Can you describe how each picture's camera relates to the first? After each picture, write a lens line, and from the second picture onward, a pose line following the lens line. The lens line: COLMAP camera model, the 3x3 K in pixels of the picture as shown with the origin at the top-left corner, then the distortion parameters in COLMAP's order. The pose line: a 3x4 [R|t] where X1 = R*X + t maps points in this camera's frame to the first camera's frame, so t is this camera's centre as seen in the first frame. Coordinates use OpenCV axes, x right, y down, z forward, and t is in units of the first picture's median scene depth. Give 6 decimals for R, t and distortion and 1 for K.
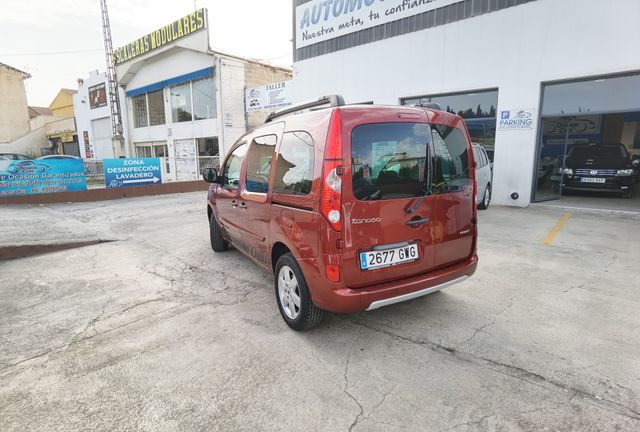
lens RADIAL K [[335.4, 0, 314.8], [0, 335.4, 213.3], [0, 0, 1]] dist [-0.062965, 0.035139]
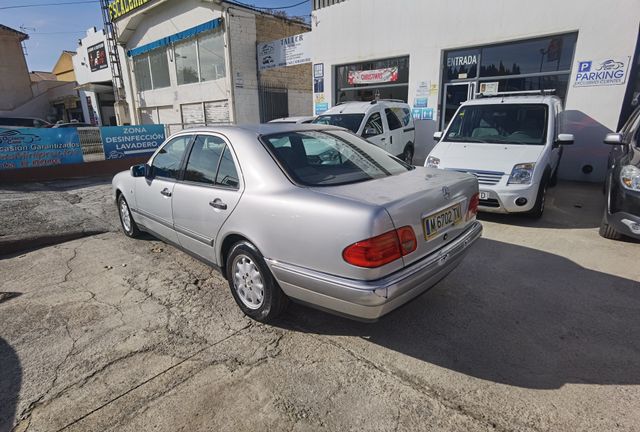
lens RADIAL K [[335.4, 0, 315.1], [0, 335.4, 212.8], [0, 0, 1]] dist [-0.062965, 0.035139]
pose [[0.999418, -0.000419, -0.034109, -0.032078], [0.003848, 0.994925, 0.100543, -0.020083], [0.033894, -0.100616, 0.994348, 0.108526]]
